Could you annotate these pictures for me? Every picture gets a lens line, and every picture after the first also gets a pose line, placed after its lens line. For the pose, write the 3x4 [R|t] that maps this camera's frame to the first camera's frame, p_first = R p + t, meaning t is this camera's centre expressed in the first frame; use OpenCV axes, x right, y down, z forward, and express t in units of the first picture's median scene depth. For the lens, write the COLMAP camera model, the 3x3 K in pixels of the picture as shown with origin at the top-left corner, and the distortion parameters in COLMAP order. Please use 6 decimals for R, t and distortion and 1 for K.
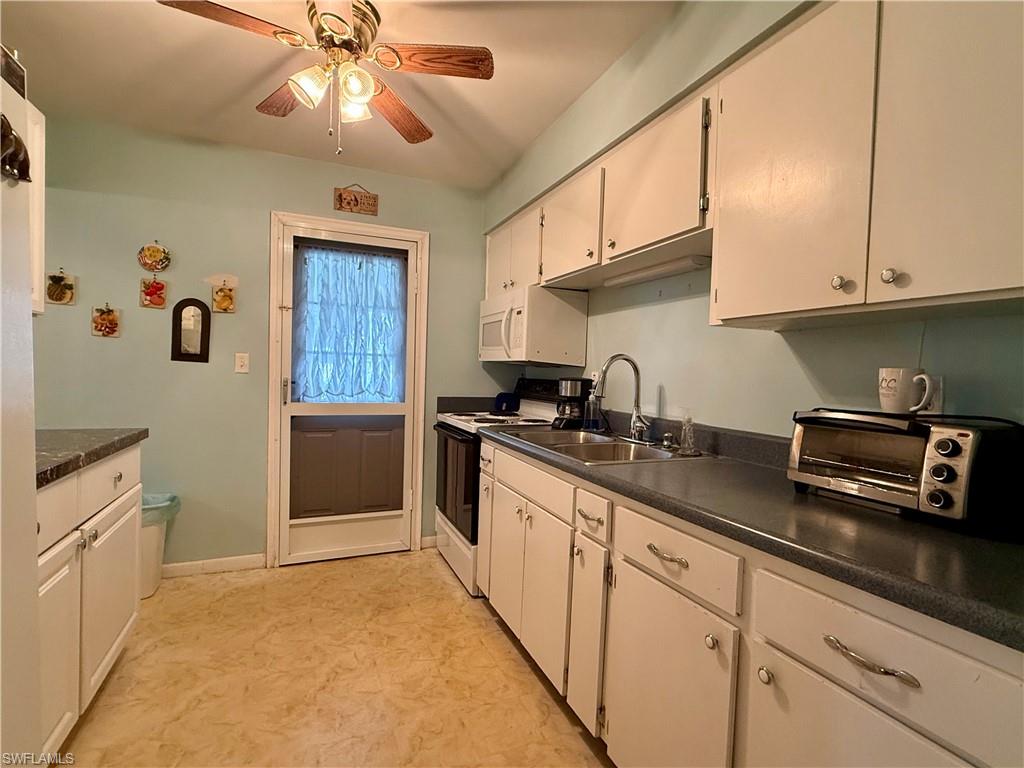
lens RADIAL K [[509.9, 0, 512.0], [0, 509.9, 384.0], [0, 0, 1]] dist [0.003798, -0.002180]
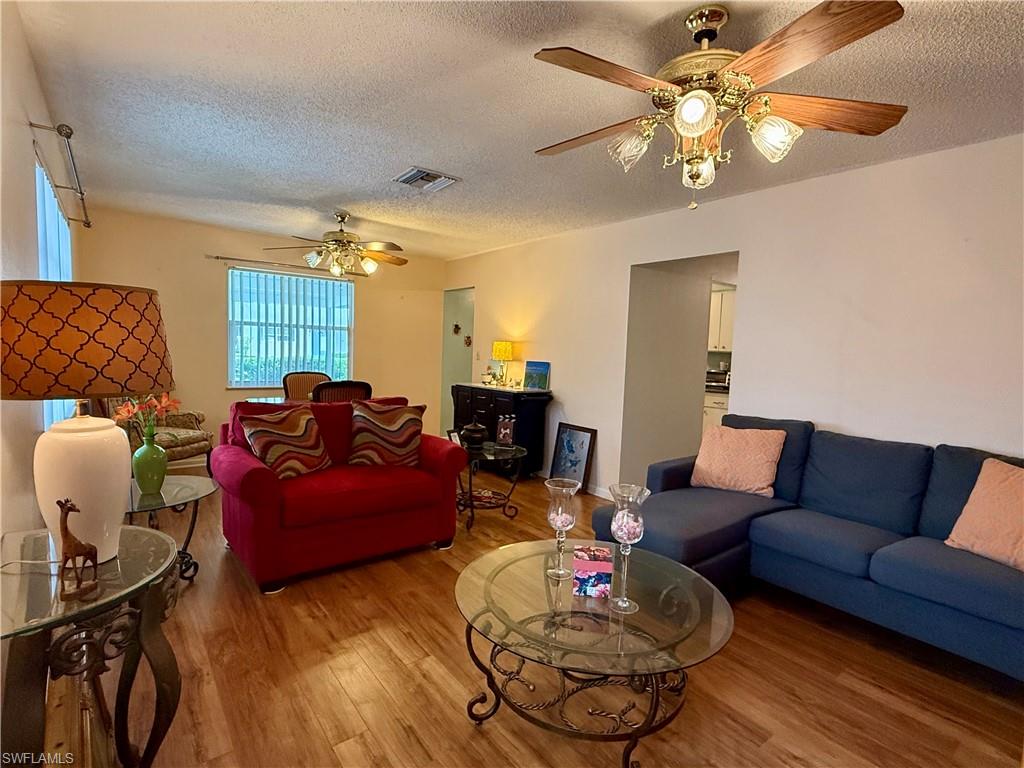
lens RADIAL K [[509.9, 0, 512.0], [0, 509.9, 384.0], [0, 0, 1]] dist [0.003798, -0.002180]
pose [[0.964458, -0.017359, 0.263665, -1.505349], [0.001411, 0.998164, 0.060557, -0.068599], [-0.264232, -0.058033, 0.962712, -1.928207]]
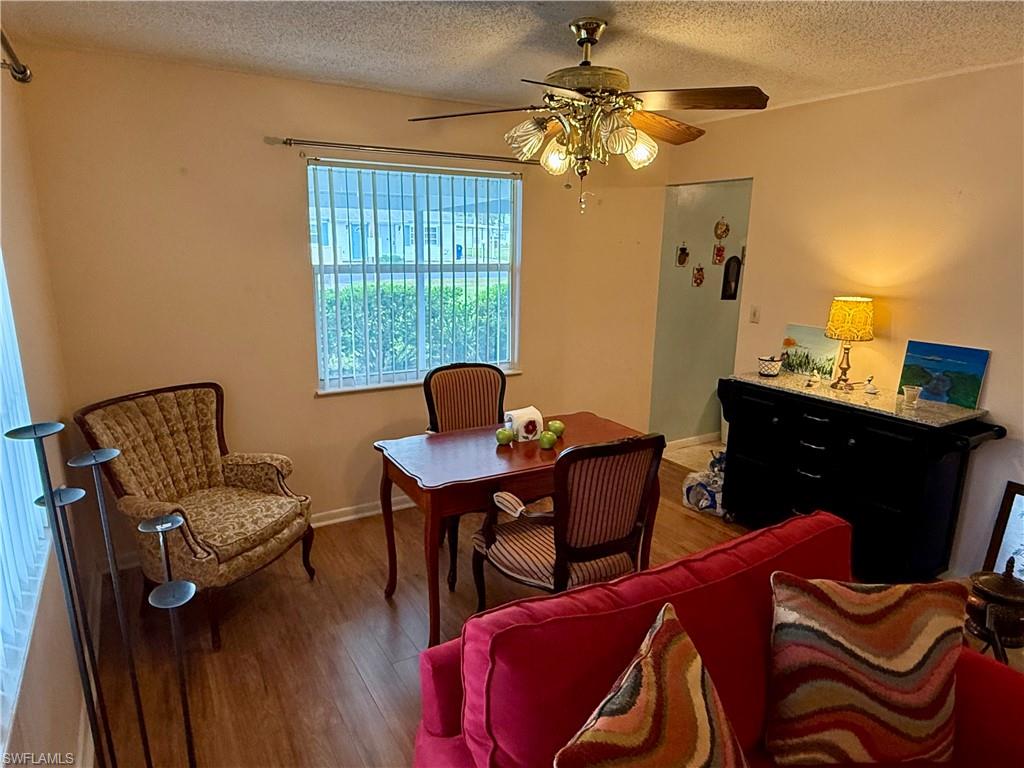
lens RADIAL K [[631.2, 0, 510.1], [0, 631.2, 389.4], [0, 0, 1]] dist [-0.007826, -0.001915]
pose [[0.987999, -0.055008, 0.144334, -1.905851], [0.021725, 0.974636, 0.222739, -0.260305], [-0.152926, -0.216931, 0.964134, -0.892830]]
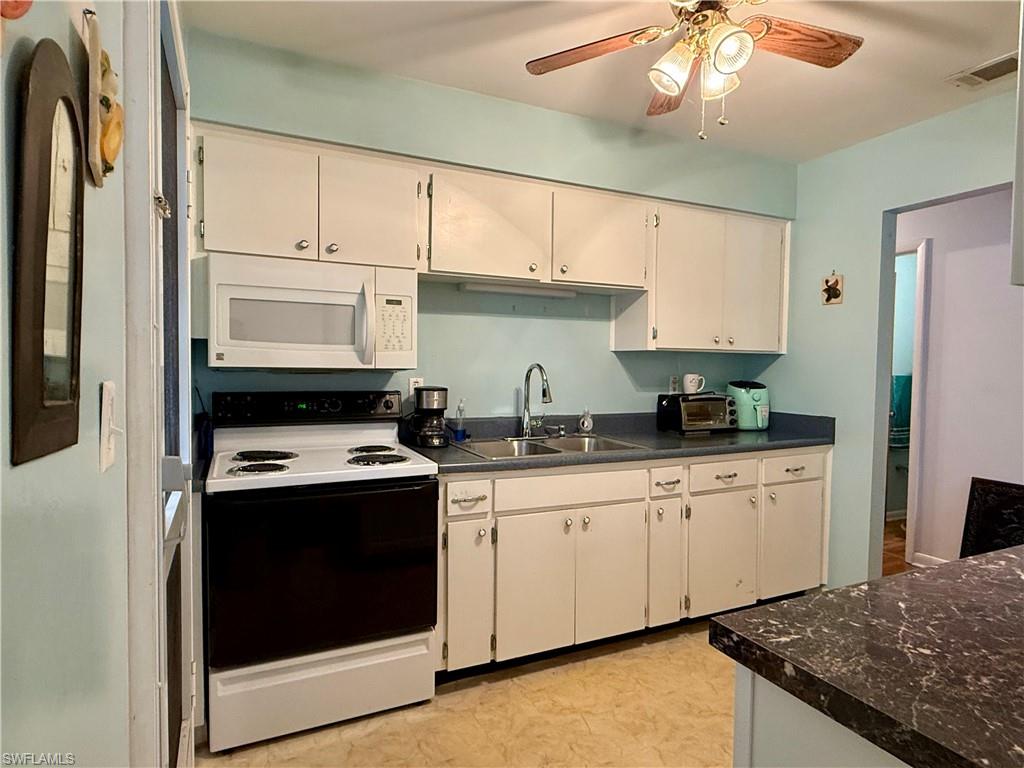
lens RADIAL K [[577.2, 0, 512.0], [0, 577.2, 384.0], [0, 0, 1]] dist [0.000902, 0.000218]
pose [[-0.061902, -0.072059, 0.995478, -1.011115], [0.010290, 0.997291, 0.072831, -0.102363], [-0.998029, 0.014752, -0.060993, 1.084625]]
